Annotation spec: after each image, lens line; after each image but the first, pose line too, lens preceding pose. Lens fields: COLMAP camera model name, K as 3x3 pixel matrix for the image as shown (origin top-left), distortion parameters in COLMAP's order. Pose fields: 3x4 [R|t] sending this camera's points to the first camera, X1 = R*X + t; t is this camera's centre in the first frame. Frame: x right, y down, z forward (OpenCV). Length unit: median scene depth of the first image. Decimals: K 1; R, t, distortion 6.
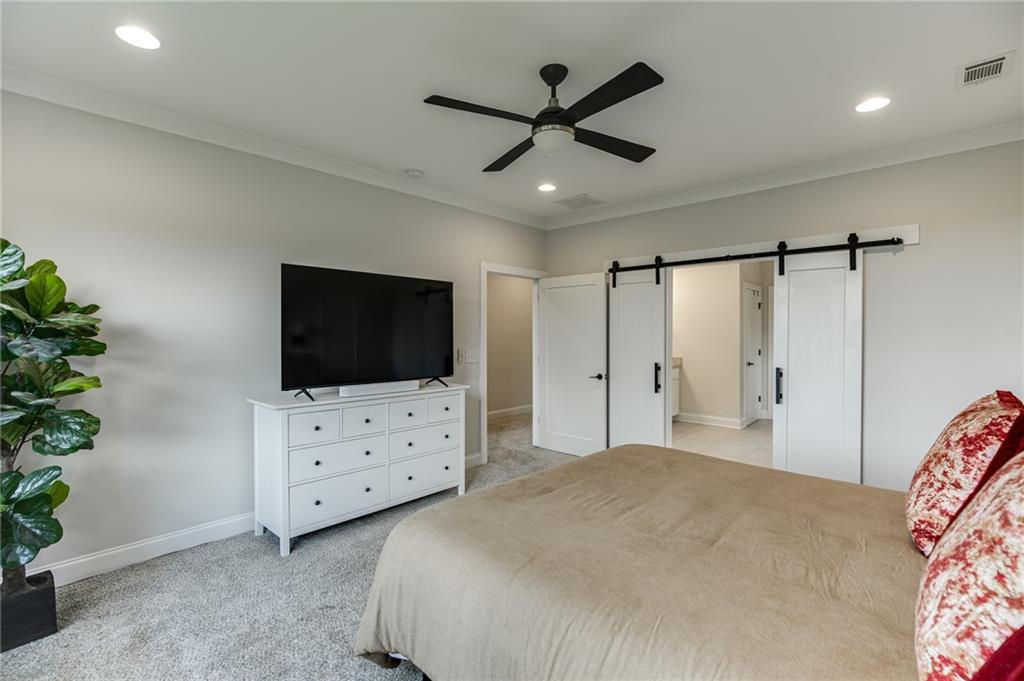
lens RADIAL K [[462.2, 0, 510.4], [0, 462.2, 333.0], [0, 0, 1]] dist [-0.016725, 0.007301]
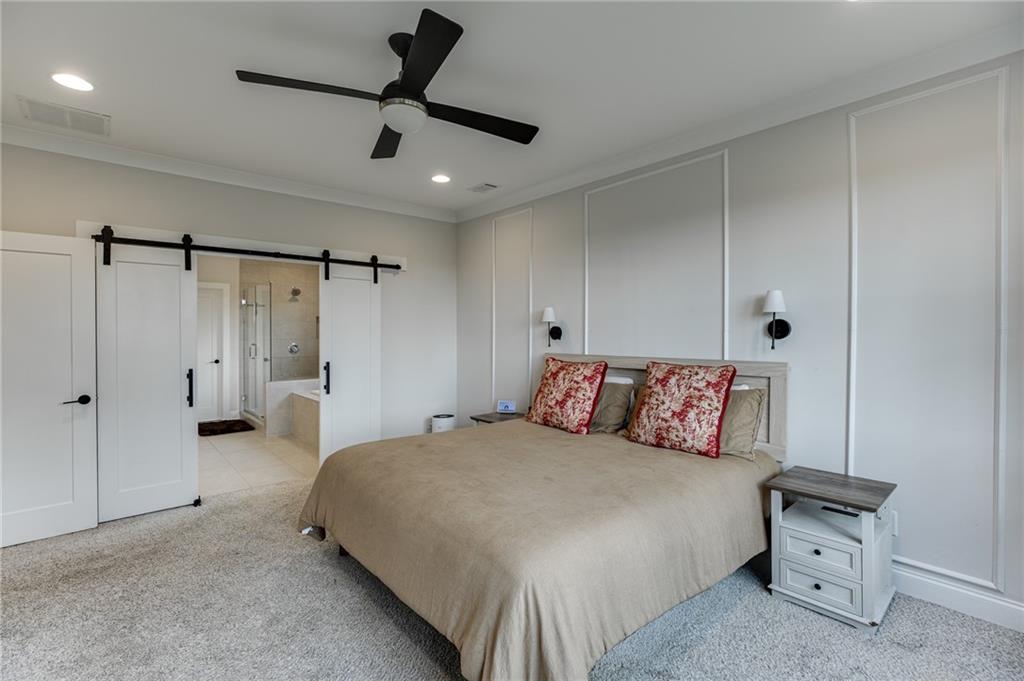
lens RADIAL K [[462.2, 0, 510.4], [0, 462.2, 333.0], [0, 0, 1]] dist [-0.016725, 0.007301]
pose [[0.102863, -0.006460, 0.994675, -0.384452], [0.003428, 0.999975, 0.006140, -0.000529], [-0.994690, 0.002779, 0.102882, 0.341444]]
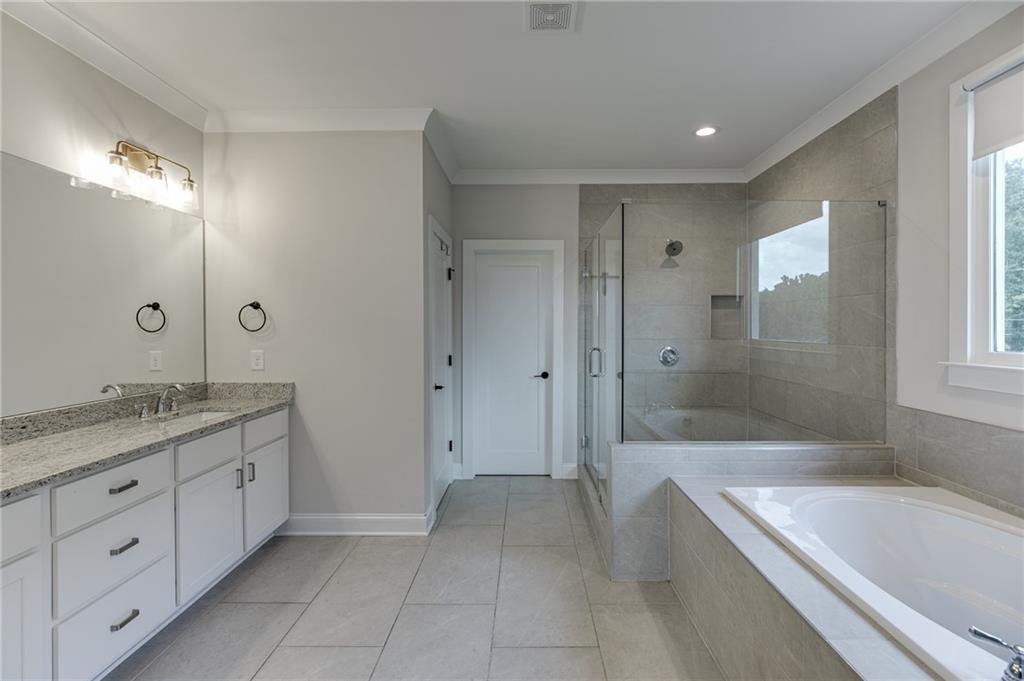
lens RADIAL K [[473.3, 0, 516.0], [0, 473.3, 329.0], [0, 0, 1]] dist [-0.065919, -0.000573]
pose [[0.746128, -0.003468, 0.665793, 0.347625], [0.001562, 0.999993, 0.003457, 0.006247], [-0.665800, -0.001539, 0.746128, 0.800091]]
